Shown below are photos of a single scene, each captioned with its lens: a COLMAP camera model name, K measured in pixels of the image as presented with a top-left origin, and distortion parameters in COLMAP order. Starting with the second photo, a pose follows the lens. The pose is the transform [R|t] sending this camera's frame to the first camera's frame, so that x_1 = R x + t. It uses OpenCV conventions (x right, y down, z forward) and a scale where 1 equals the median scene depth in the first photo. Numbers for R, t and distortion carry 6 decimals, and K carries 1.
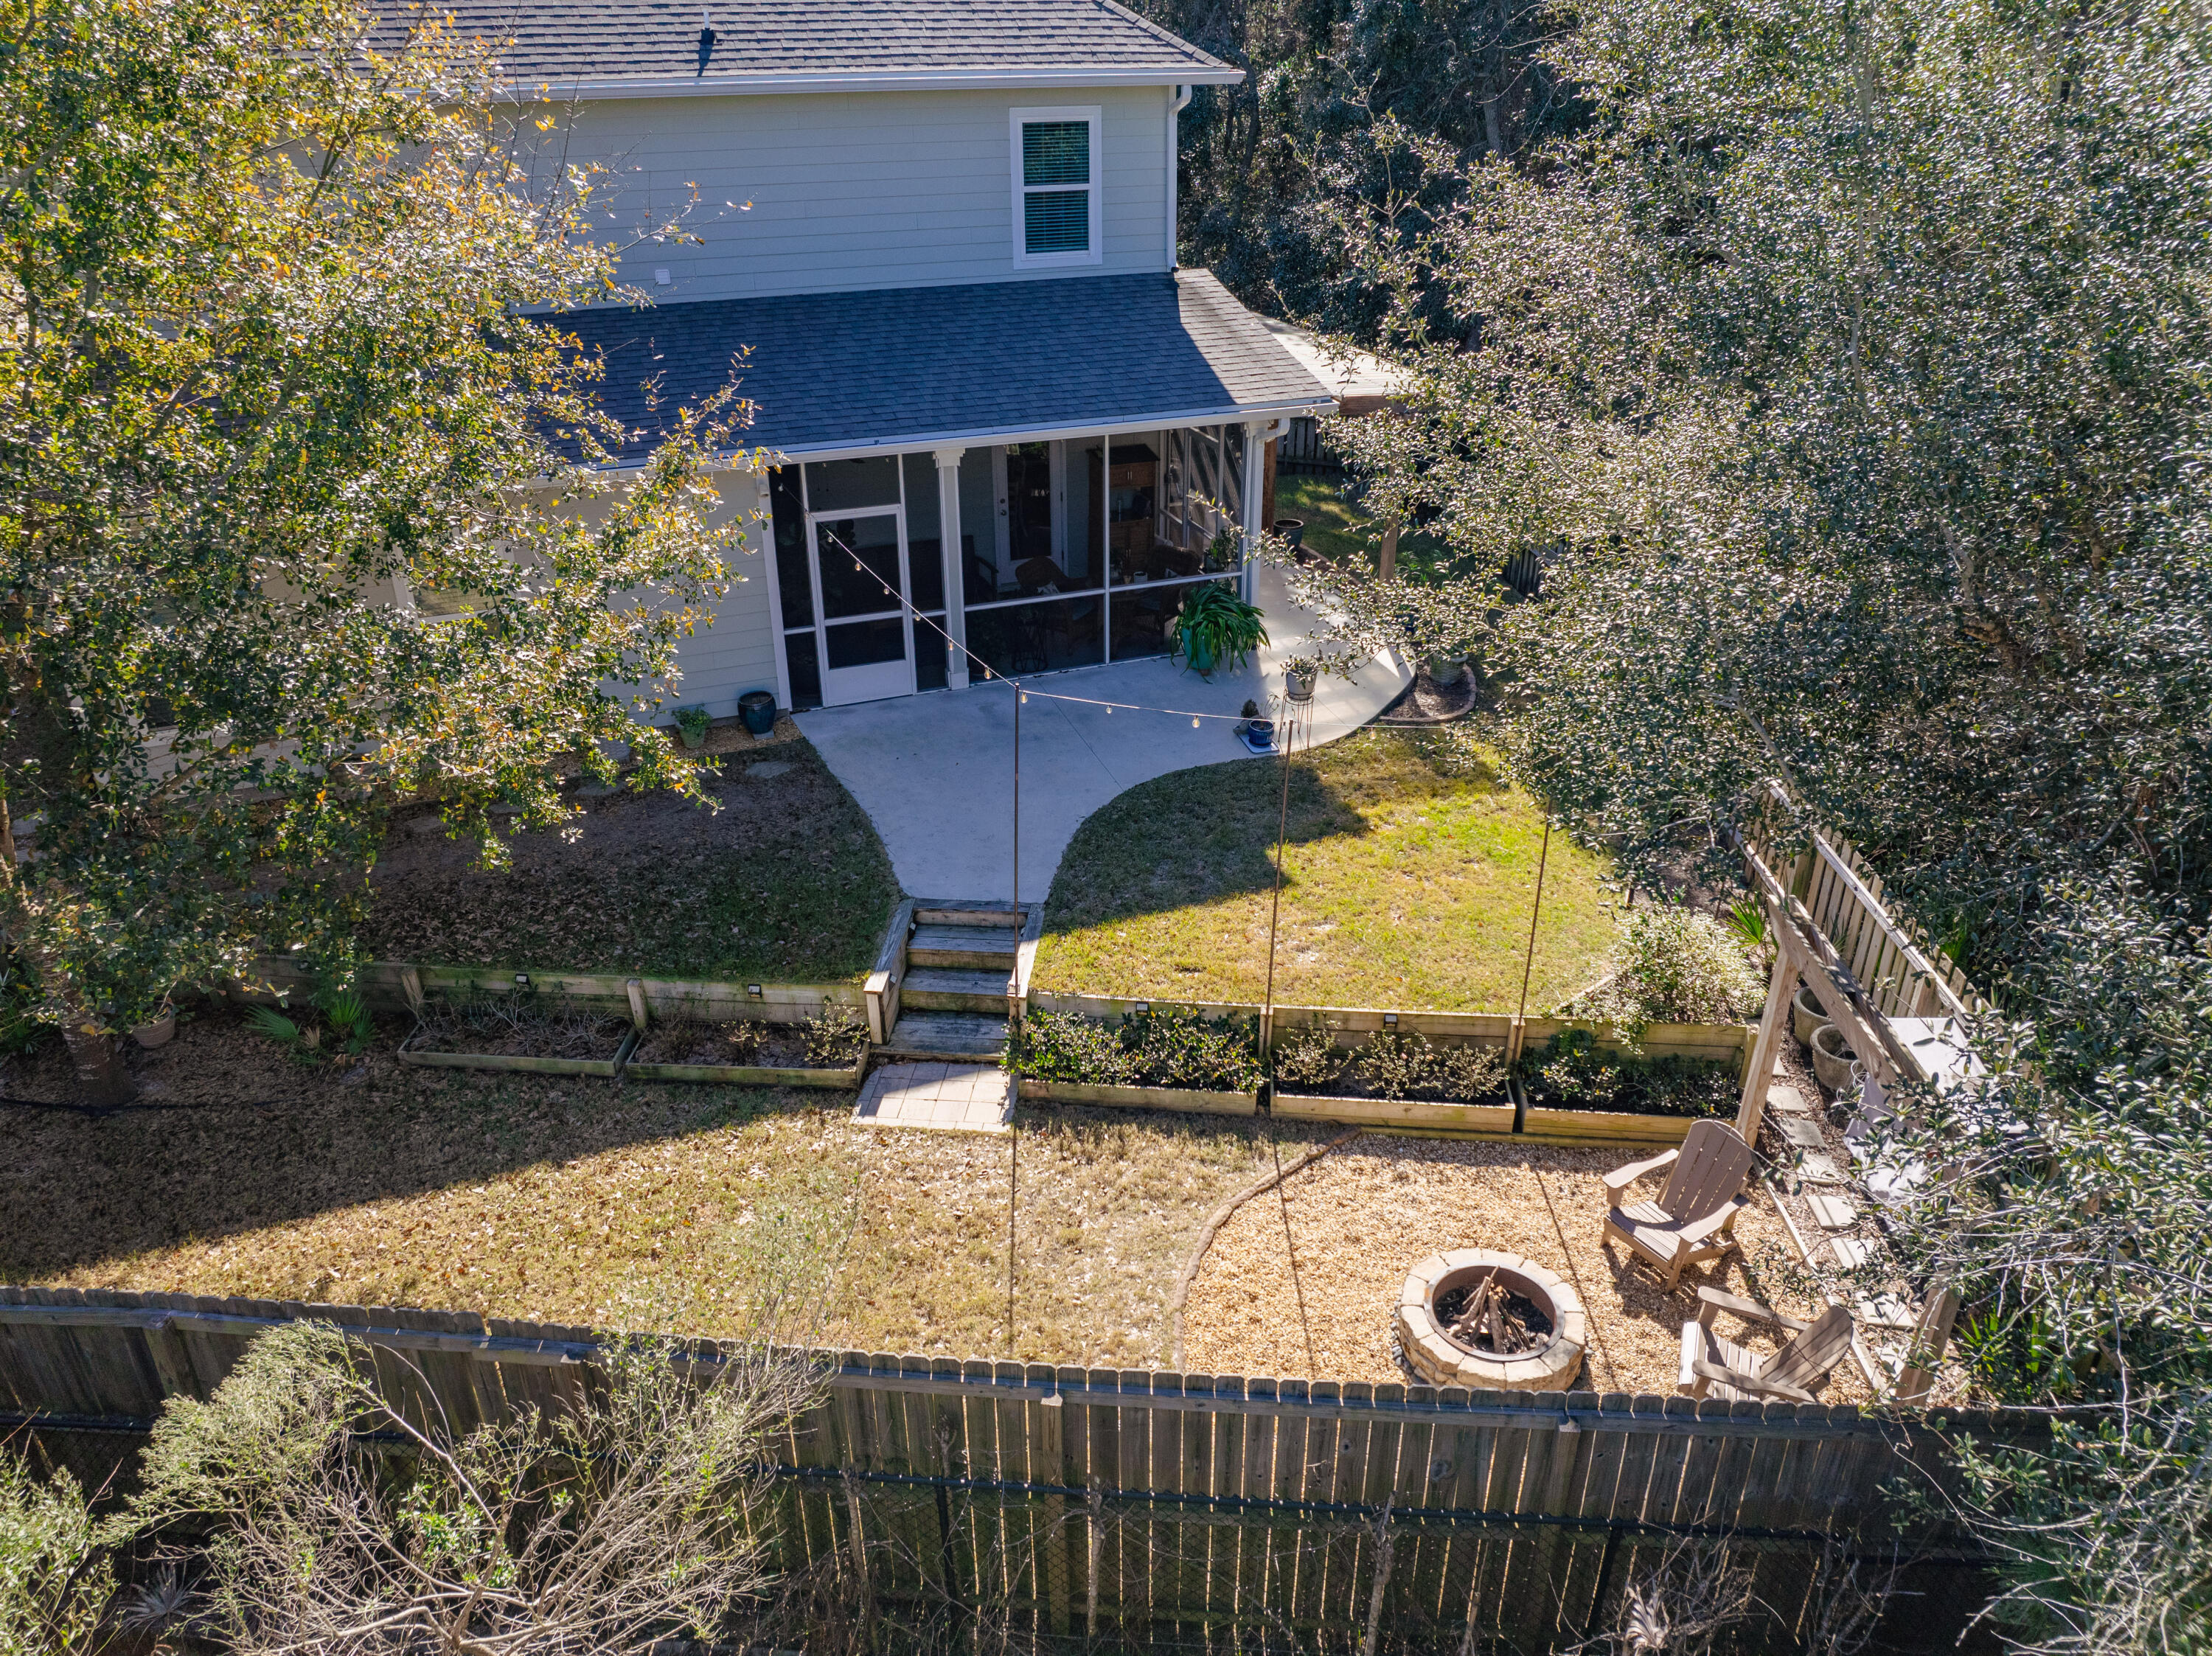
lens RADIAL K [[1551.9, 0, 1115.6], [0, 1551.9, 805.3], [0, 0, 1]] dist [-0.046529, 0.008649]
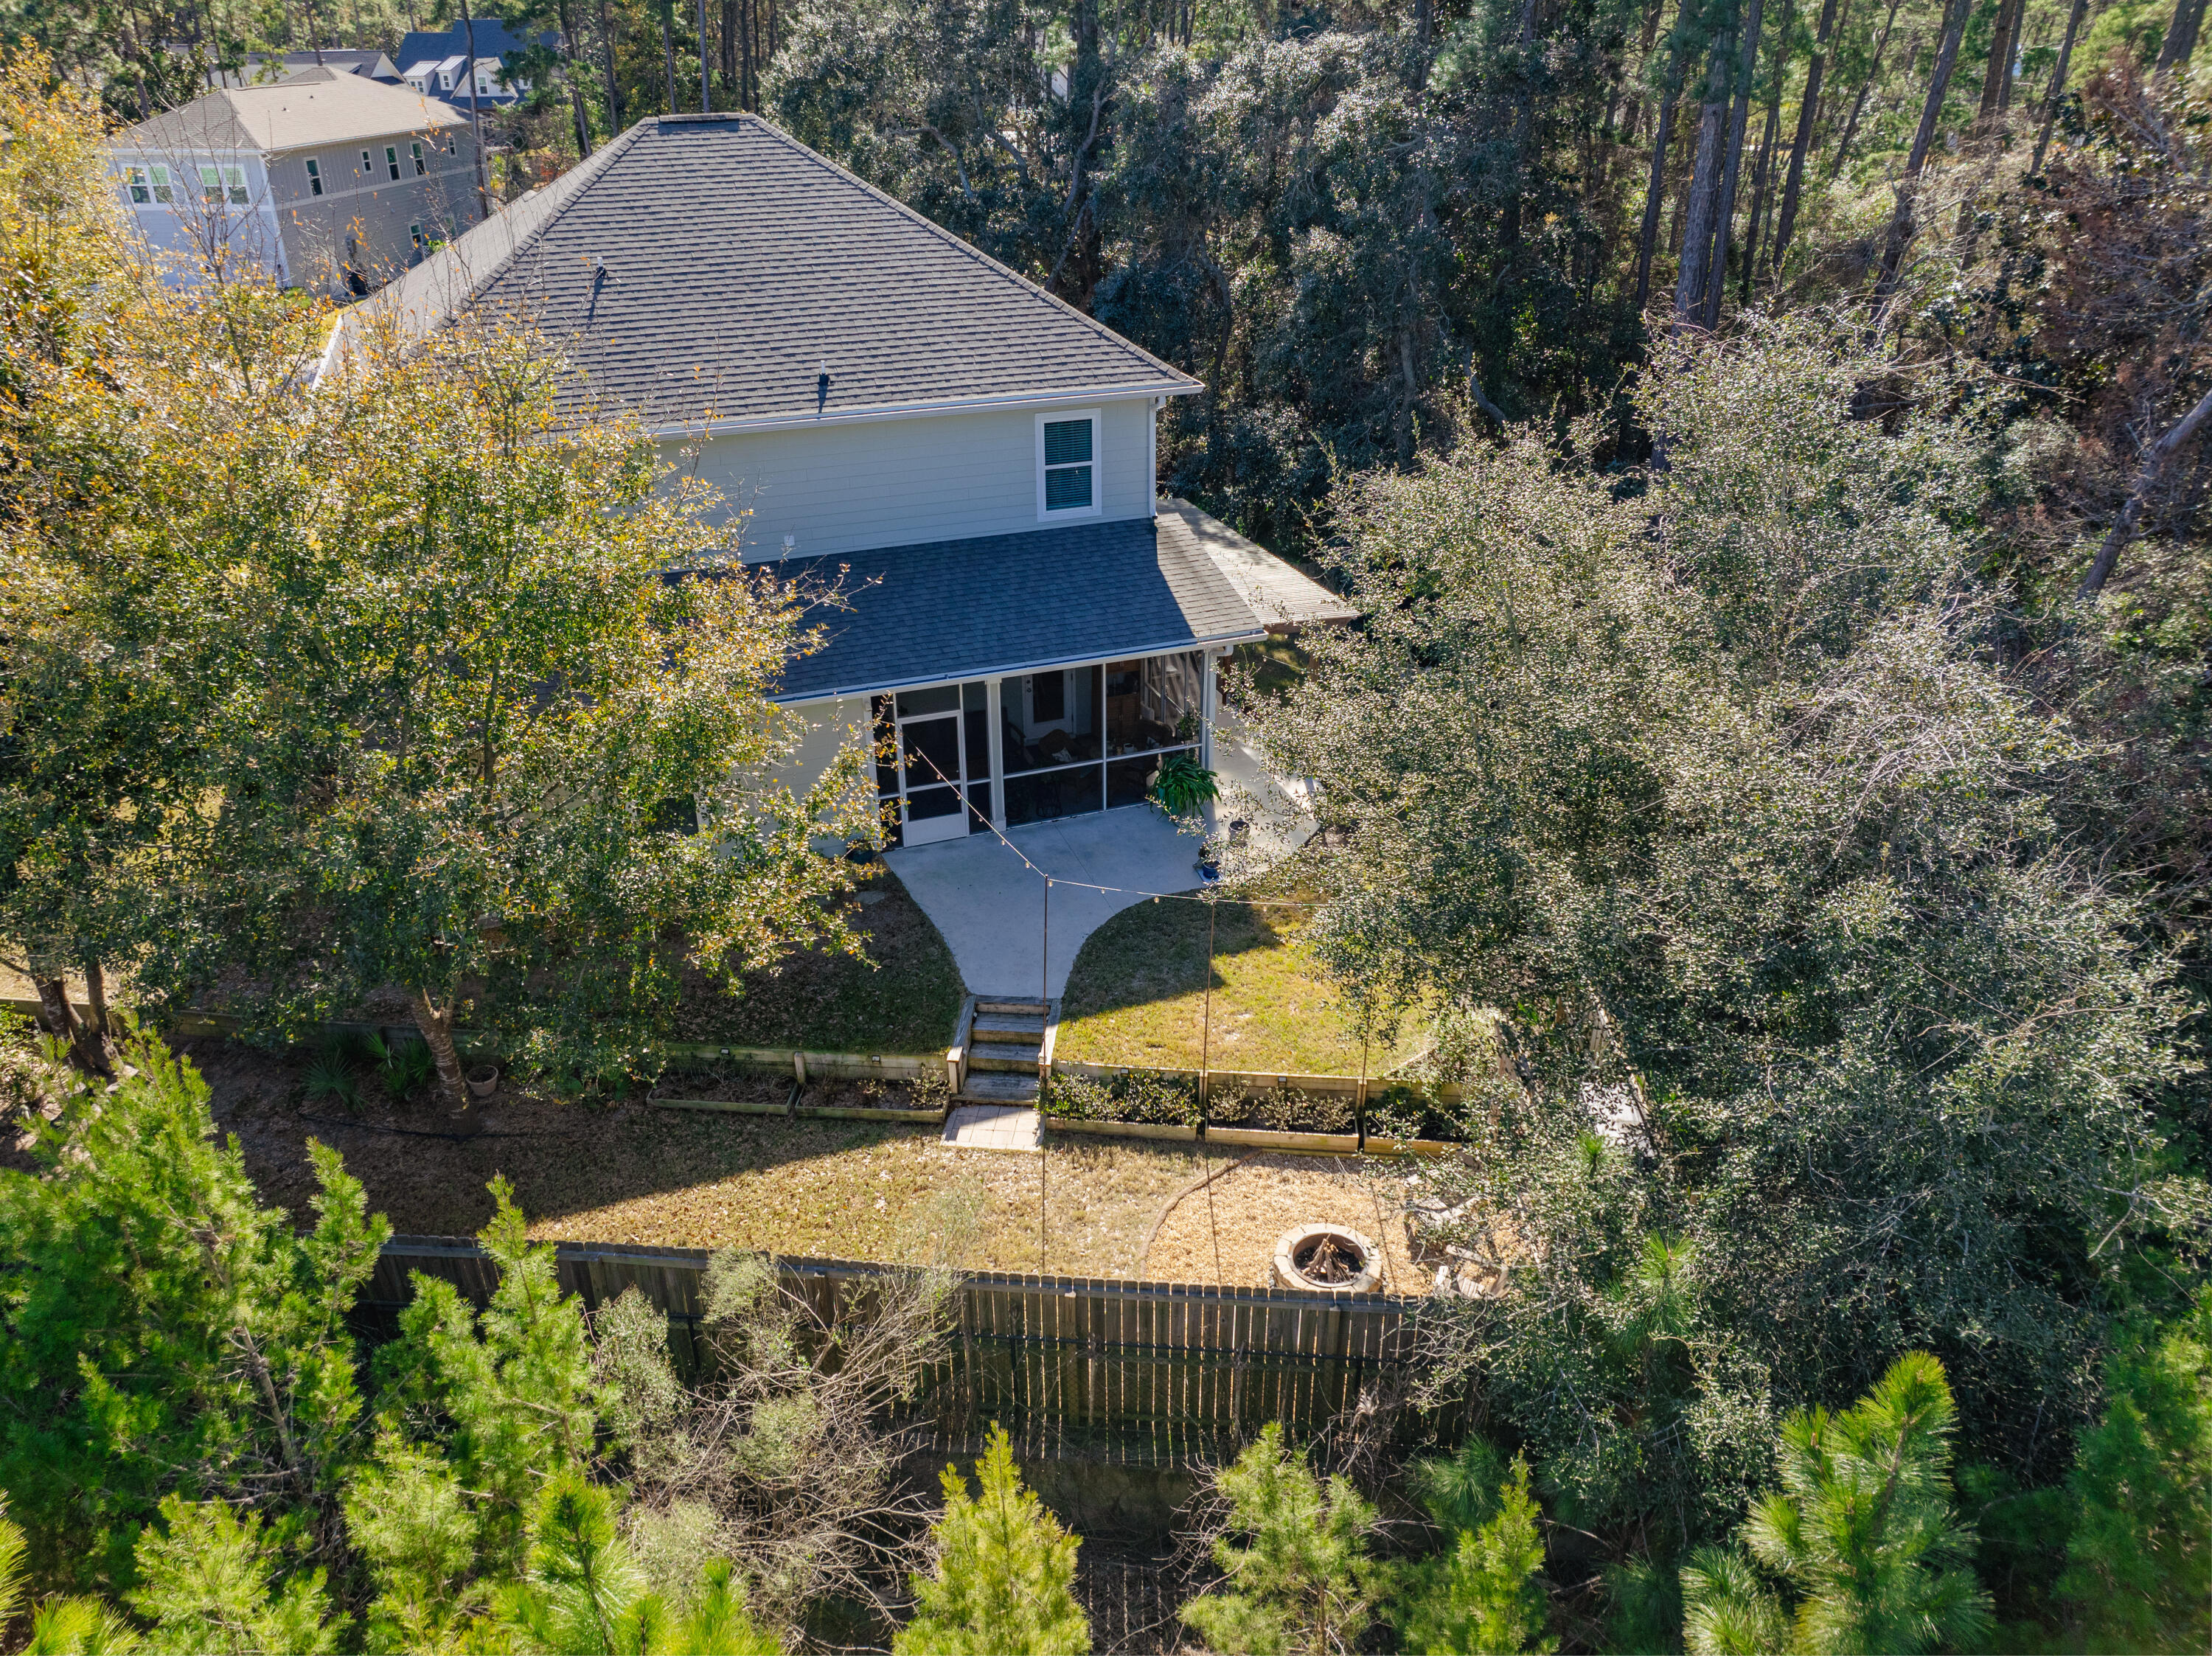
lens RADIAL K [[1551.9, 0, 1119.2], [0, 1551.9, 804.7], [0, 0, 1]] dist [-0.046529, 0.008649]
pose [[0.999999, 0.001463, -0.000626, 0.012248], [-0.001463, 0.999999, -0.000636, -0.137384], [0.000625, 0.000637, 1.000000, -0.564600]]
